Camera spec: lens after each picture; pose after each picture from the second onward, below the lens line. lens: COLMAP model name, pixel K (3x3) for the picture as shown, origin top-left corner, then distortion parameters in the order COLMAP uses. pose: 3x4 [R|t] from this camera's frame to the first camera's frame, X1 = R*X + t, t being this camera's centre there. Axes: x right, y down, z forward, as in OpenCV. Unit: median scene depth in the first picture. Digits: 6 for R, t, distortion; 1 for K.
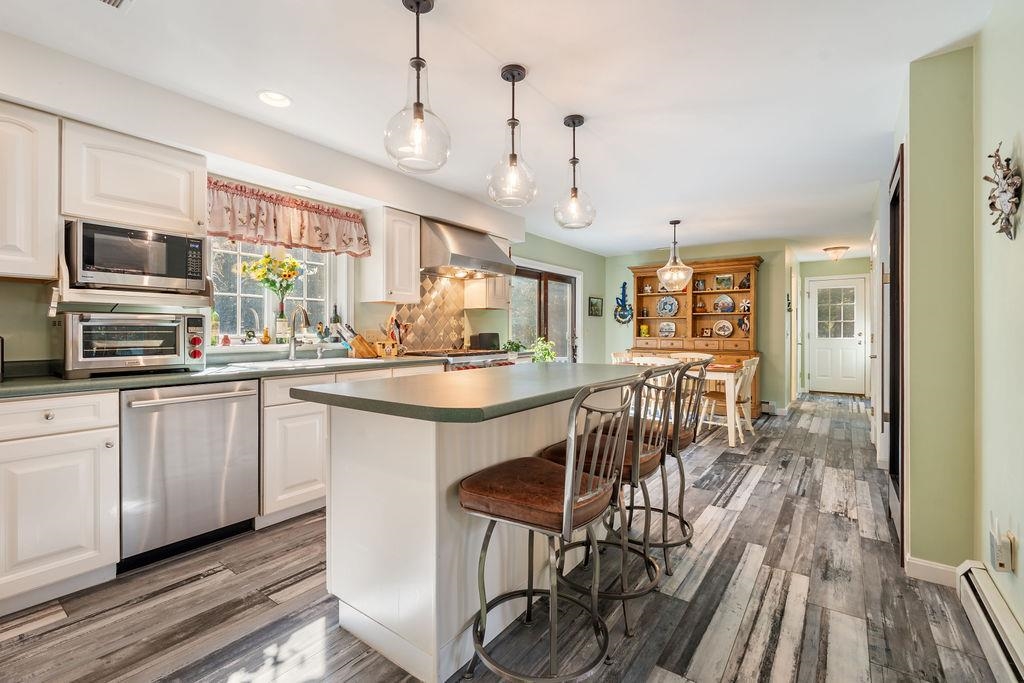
lens RADIAL K [[448.1, 0, 513.9], [0, 448.1, 336.7], [0, 0, 1]] dist [-0.010808, 0.000024]
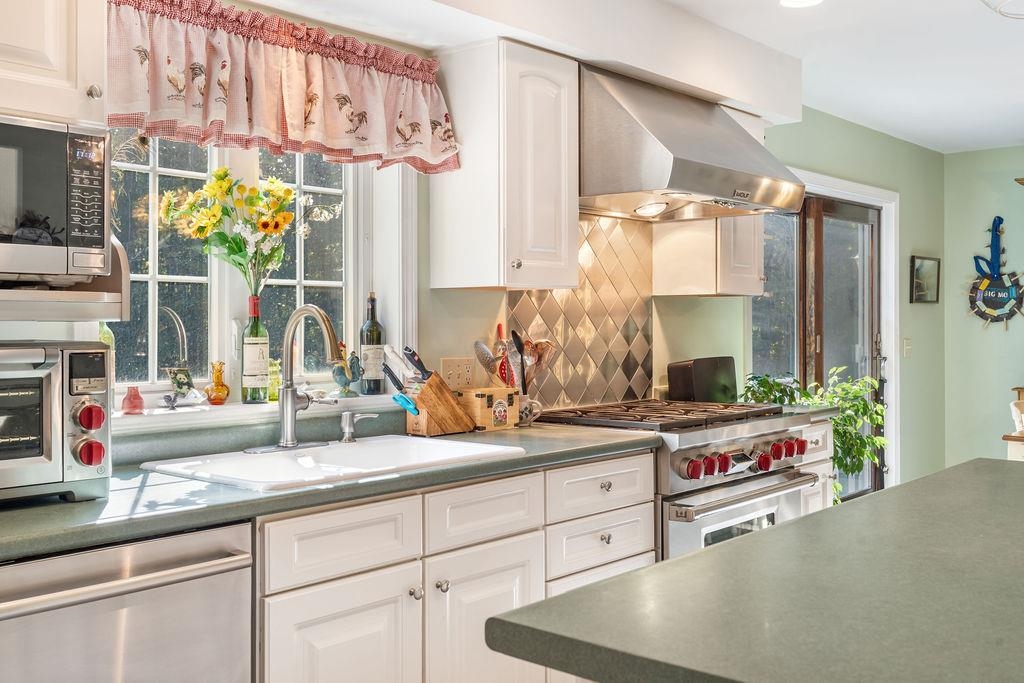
lens RADIAL K [[1006.8, 0, 511.9], [0, 1006.8, 329.8], [0, 0, 1]] dist [-0.000364, -0.000415]
pose [[0.995203, -0.004962, -0.097710, -0.195647], [0.004320, 0.999968, -0.006777, -0.036117], [0.097740, 0.006322, 0.995192, 0.145992]]
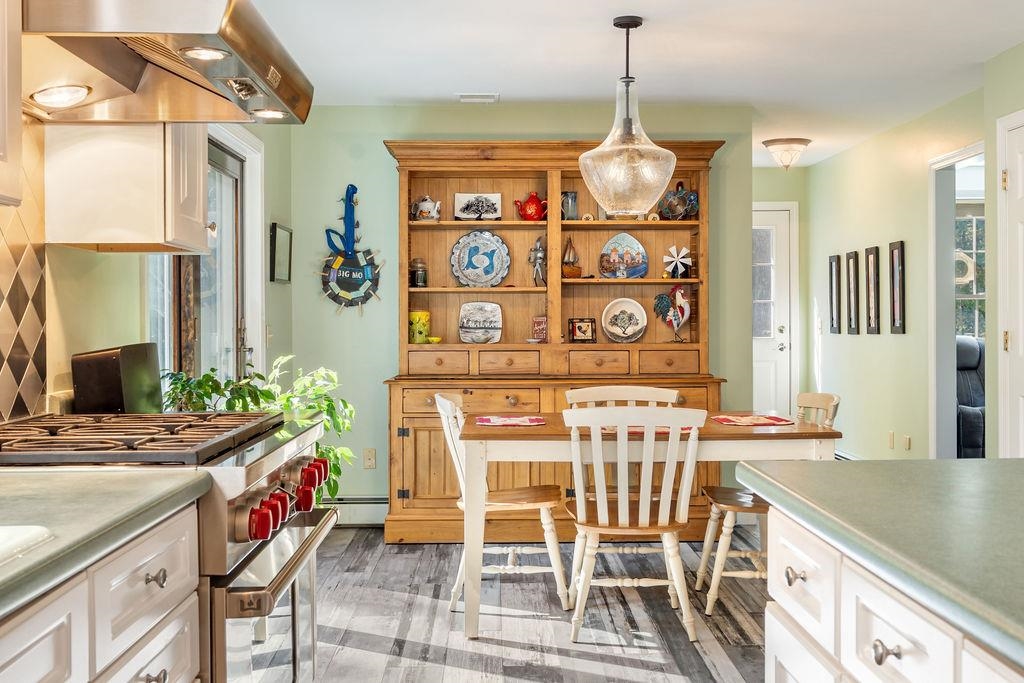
lens RADIAL K [[1114.1, 0, 512.0], [0, 1114.1, 341.5], [0, 0, 1]] dist [-0.006834, -0.013733]
pose [[0.795740, -0.016100, 0.605425, -0.361310], [0.012860, 0.999870, 0.009686, -0.017132], [-0.605502, 0.000079, 0.795844, 0.504403]]
